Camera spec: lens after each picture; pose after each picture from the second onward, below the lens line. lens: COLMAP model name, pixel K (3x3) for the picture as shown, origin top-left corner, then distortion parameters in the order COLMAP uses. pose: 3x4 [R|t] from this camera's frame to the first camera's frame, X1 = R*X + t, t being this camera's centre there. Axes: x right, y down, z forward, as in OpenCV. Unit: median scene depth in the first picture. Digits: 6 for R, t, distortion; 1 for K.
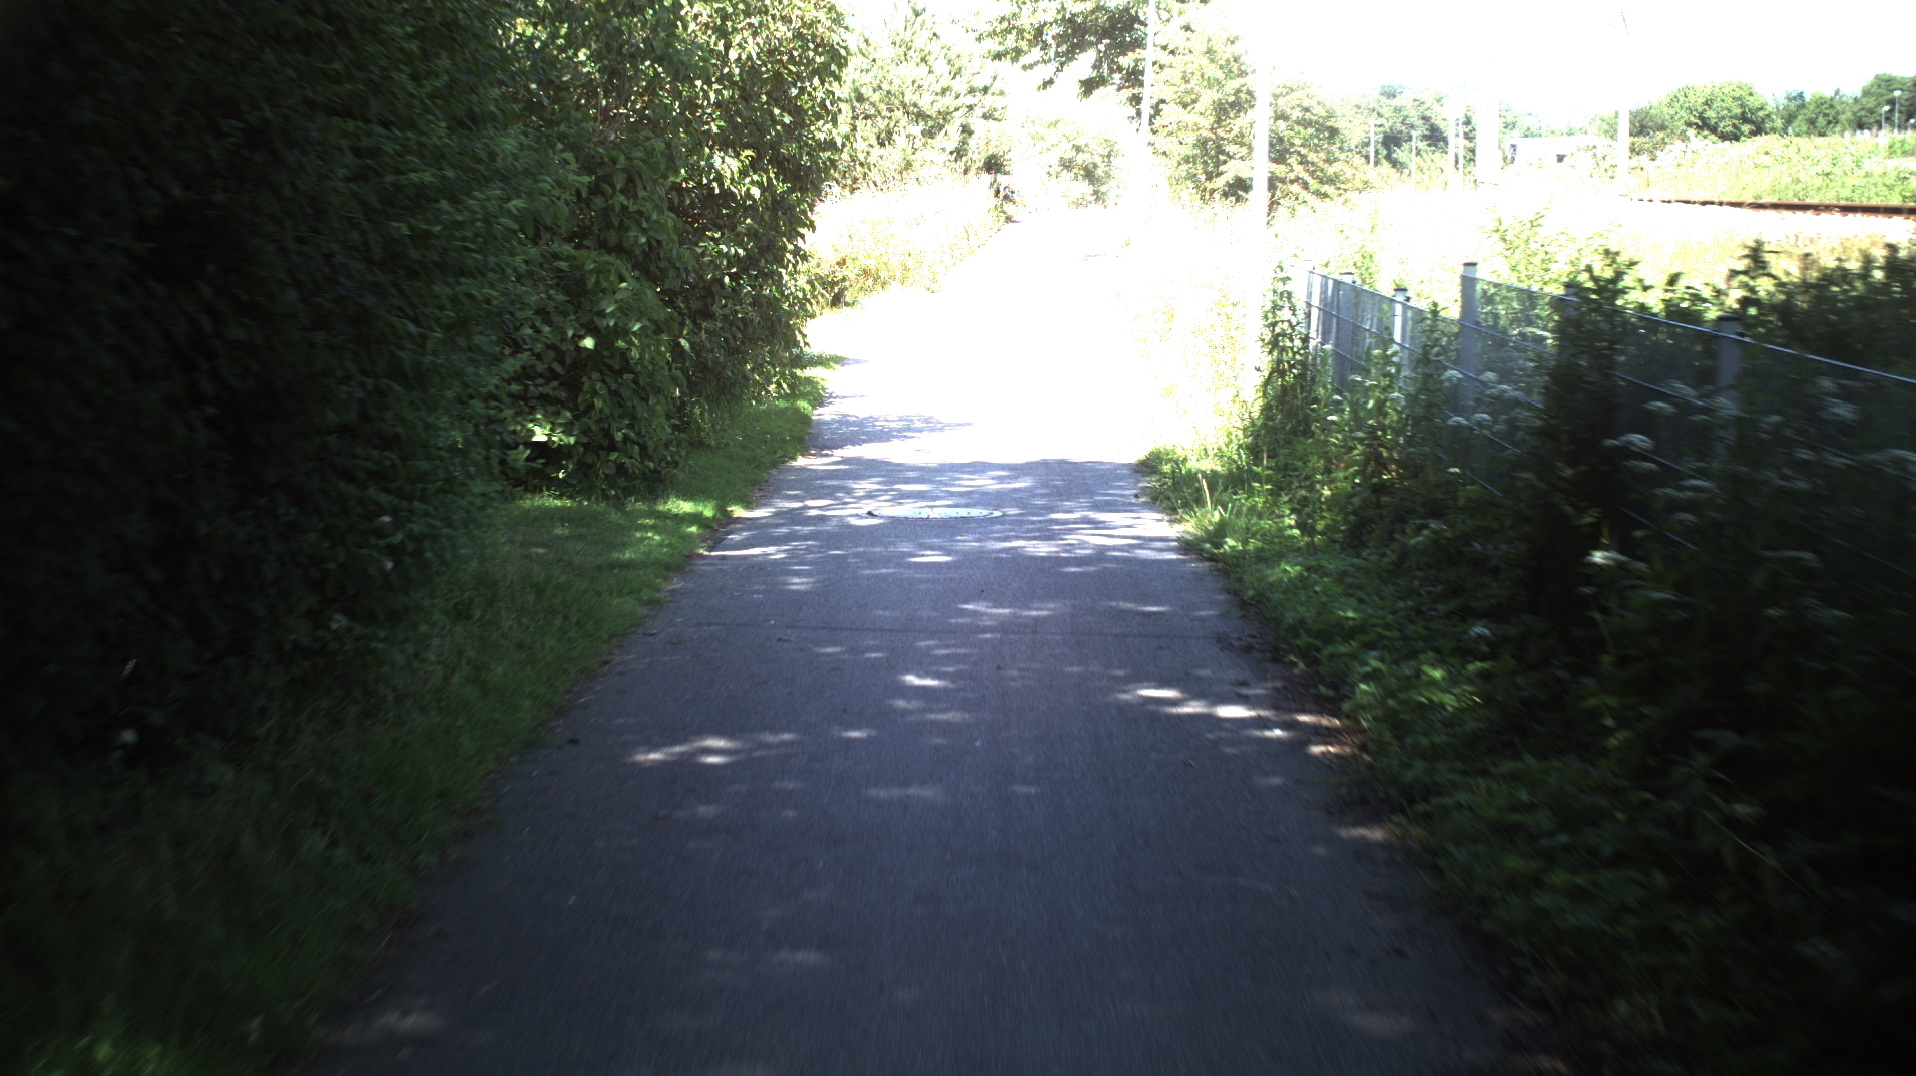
lens RADIAL K [[6504.1, 0, 960.3], [0, 6504.1, 547.4], [0, 0, 1]] dist [-1.018000, 0.000000]
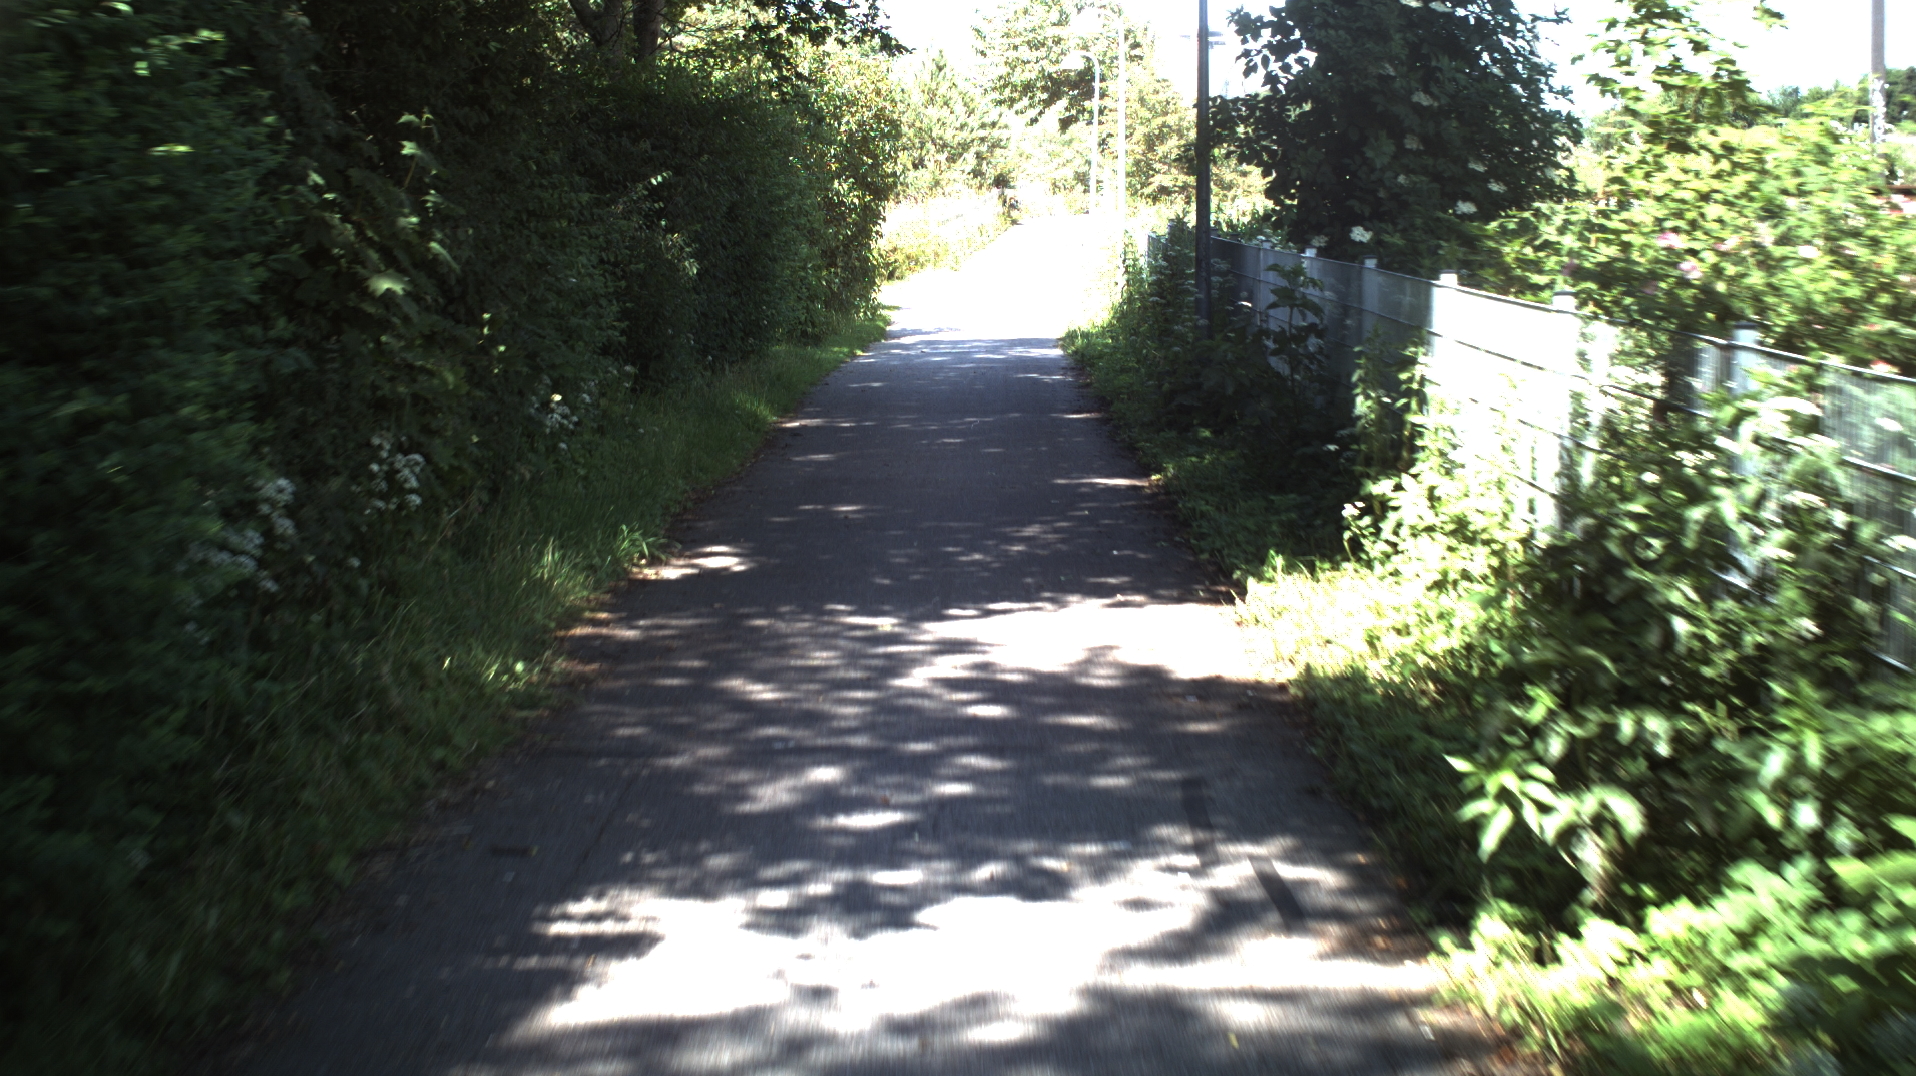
lens RADIAL K [[6504.1, 0, 964.3], [0, 6504.1, 531.7], [0, 0, 1]] dist [-1.018000, 0.000000]
pose [[0.999615, -0.027202, -0.005396, 0.007502], [0.027175, 0.999618, -0.004963, 0.050412], [0.005529, 0.004815, 0.999973, -0.866427]]
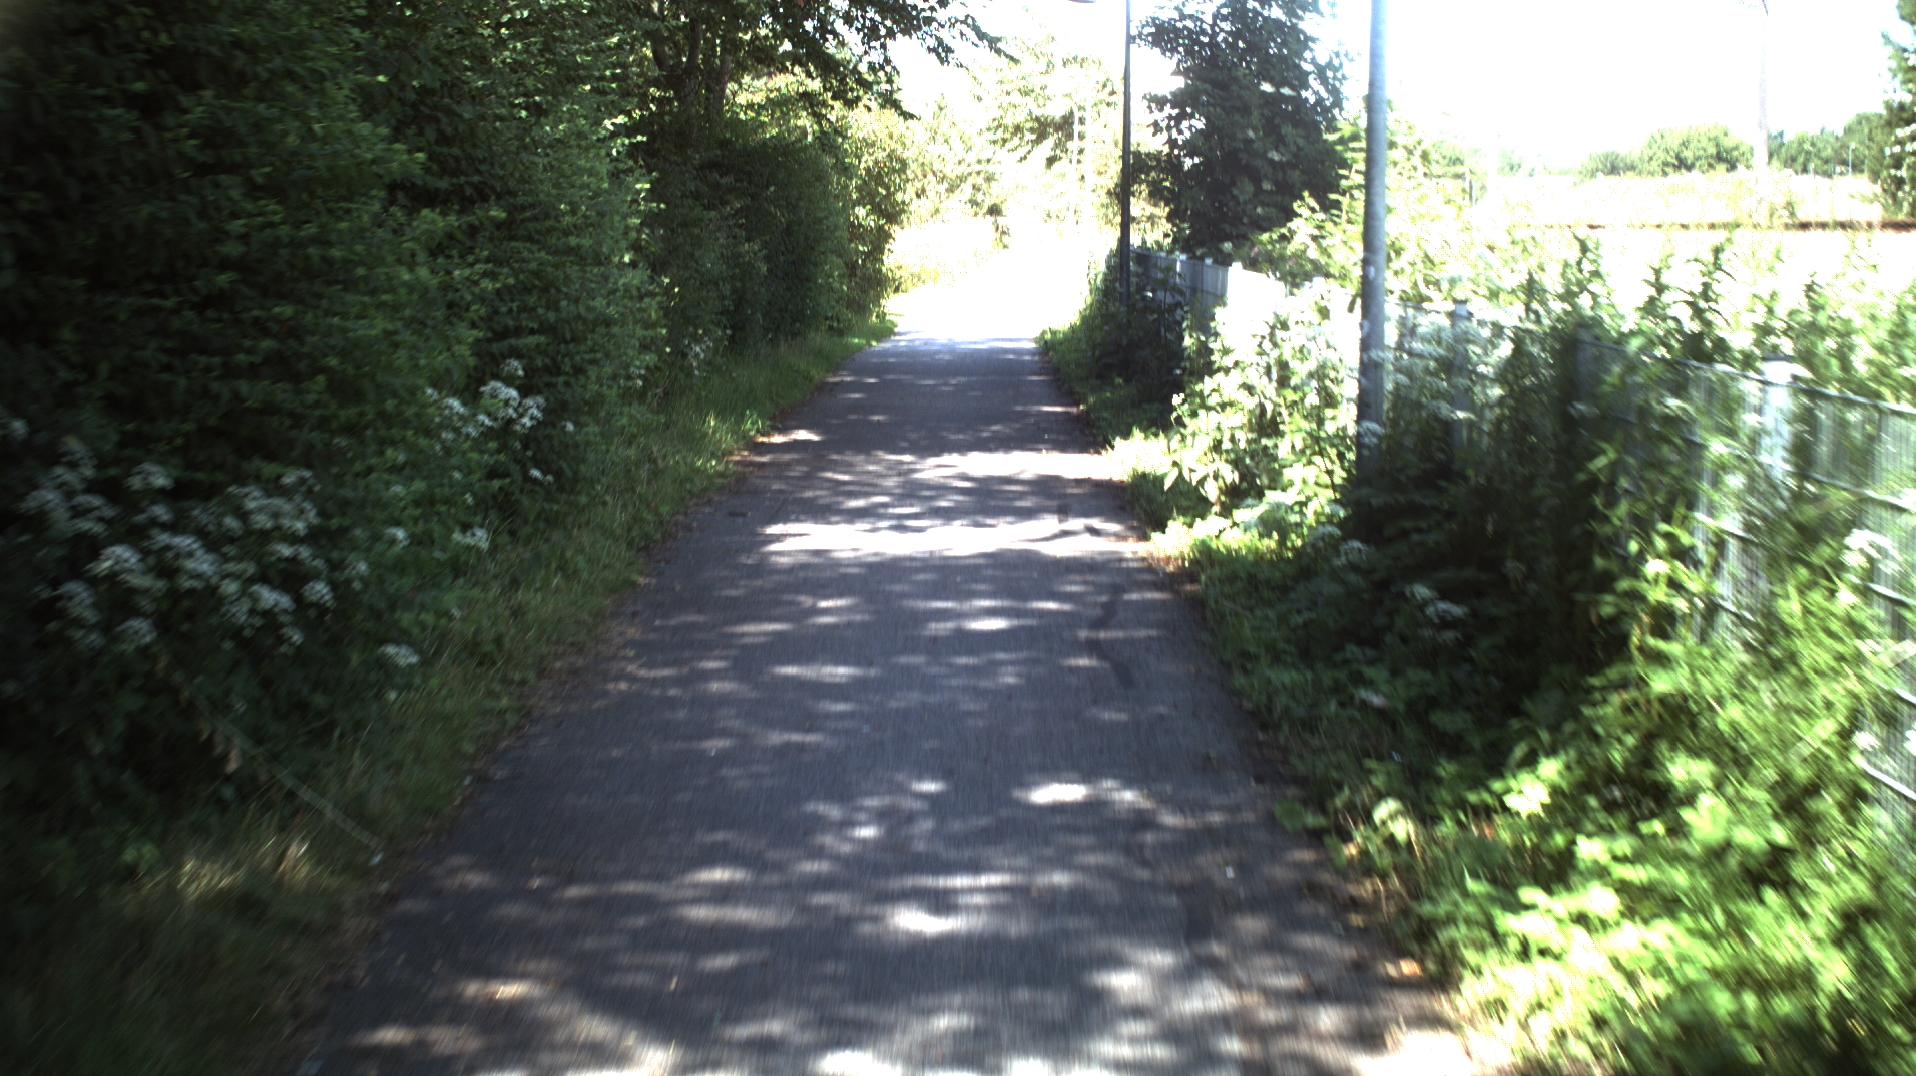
lens RADIAL K [[6504.1, 0, 953.5], [0, 6504.1, 585.1], [0, 0, 1]] dist [-1.018000, 0.000000]
pose [[0.999899, -0.012760, -0.006203, 0.010405], [0.012752, 0.999918, -0.001356, 0.076684], [0.006219, 0.001277, 0.999980, -1.298774]]
